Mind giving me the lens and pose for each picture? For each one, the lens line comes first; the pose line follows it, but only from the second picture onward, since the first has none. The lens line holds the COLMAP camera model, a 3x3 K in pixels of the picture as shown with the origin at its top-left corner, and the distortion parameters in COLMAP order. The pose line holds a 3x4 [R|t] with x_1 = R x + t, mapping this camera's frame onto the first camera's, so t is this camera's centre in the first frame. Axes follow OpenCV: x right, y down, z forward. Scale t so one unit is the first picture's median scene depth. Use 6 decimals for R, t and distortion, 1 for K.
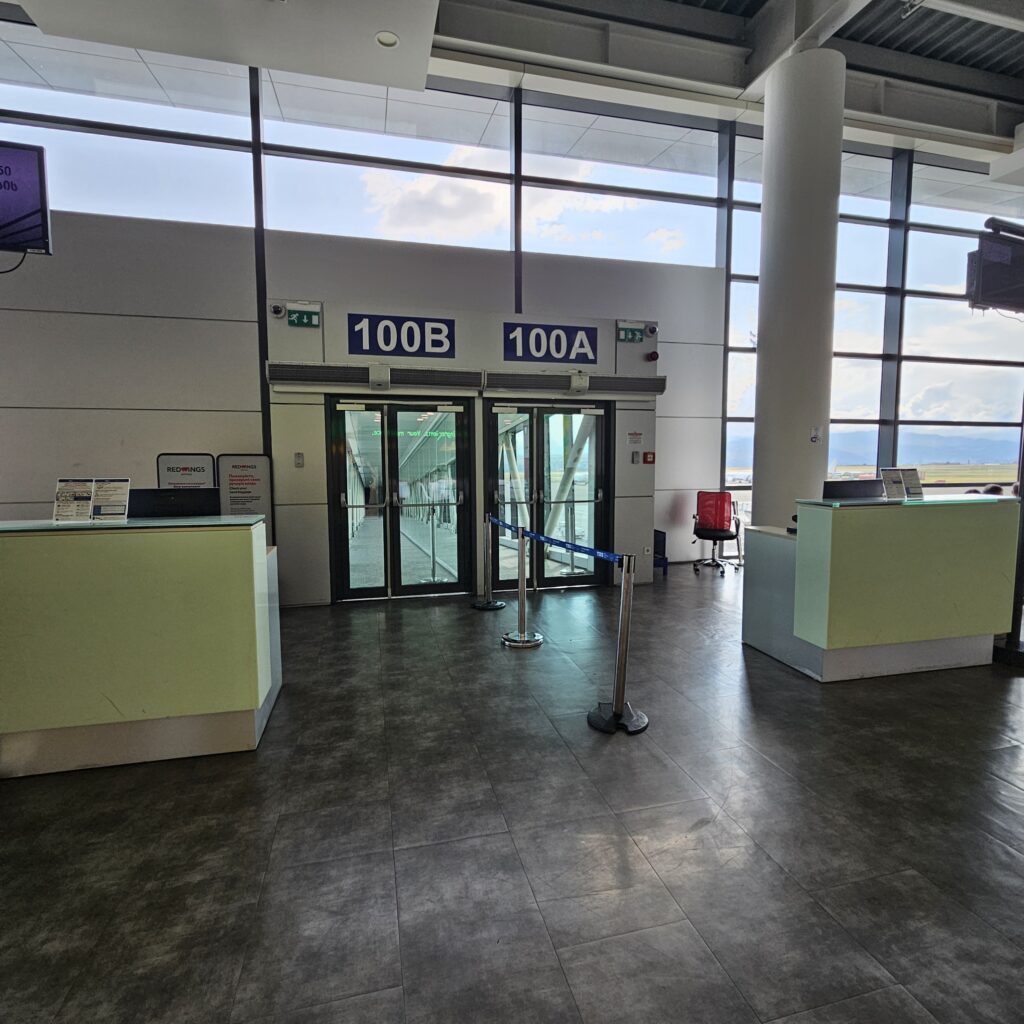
lens RADIAL K [[562.5, 0, 497.5], [0, 562.5, 525.4], [0, 0, 1]] dist [-0.001311, -0.000884]
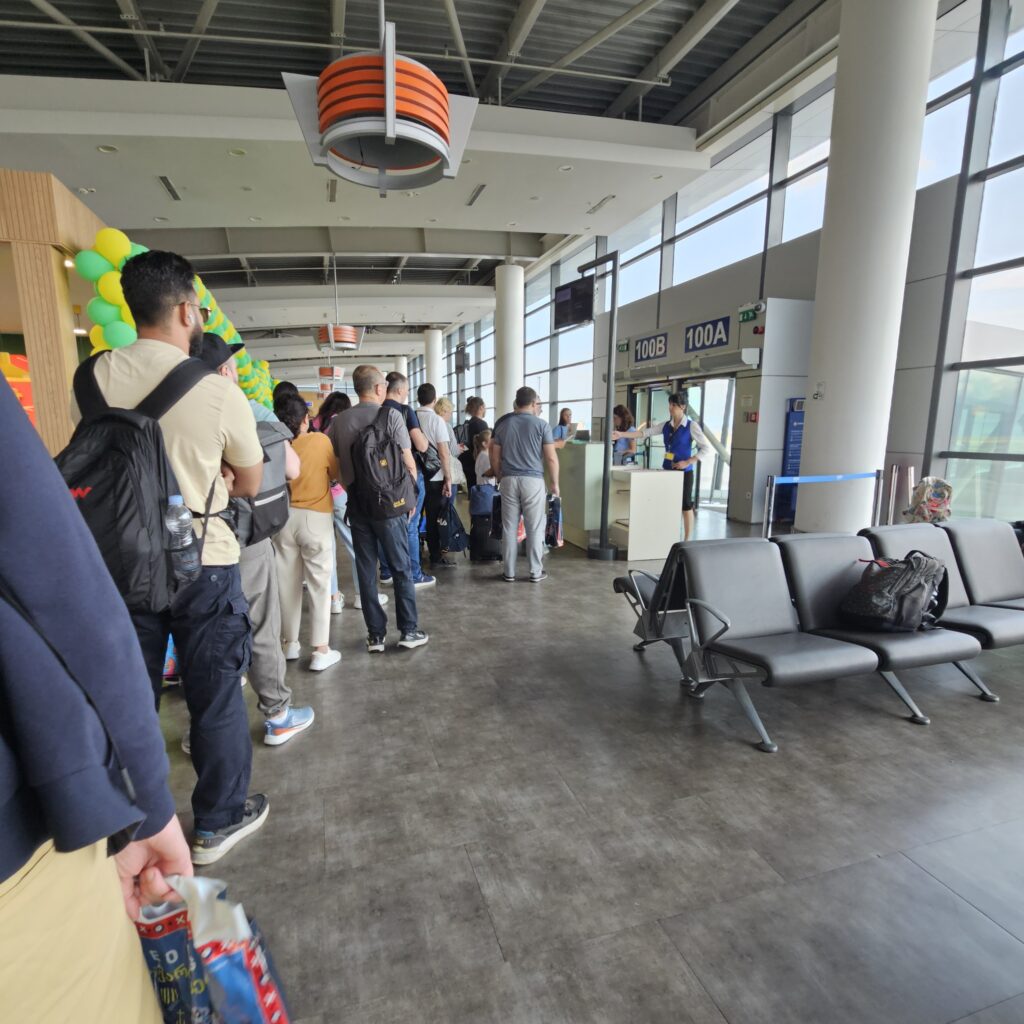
lens RADIAL K [[562.5, 0, 497.5], [0, 562.5, 525.4], [0, 0, 1]] dist [-0.001311, -0.000884]
pose [[0.075867, 0.182077, -0.980353, 1.519342], [-0.093015, 0.980192, 0.174848, -0.053009], [0.992770, 0.077922, 0.091300, 0.383396]]
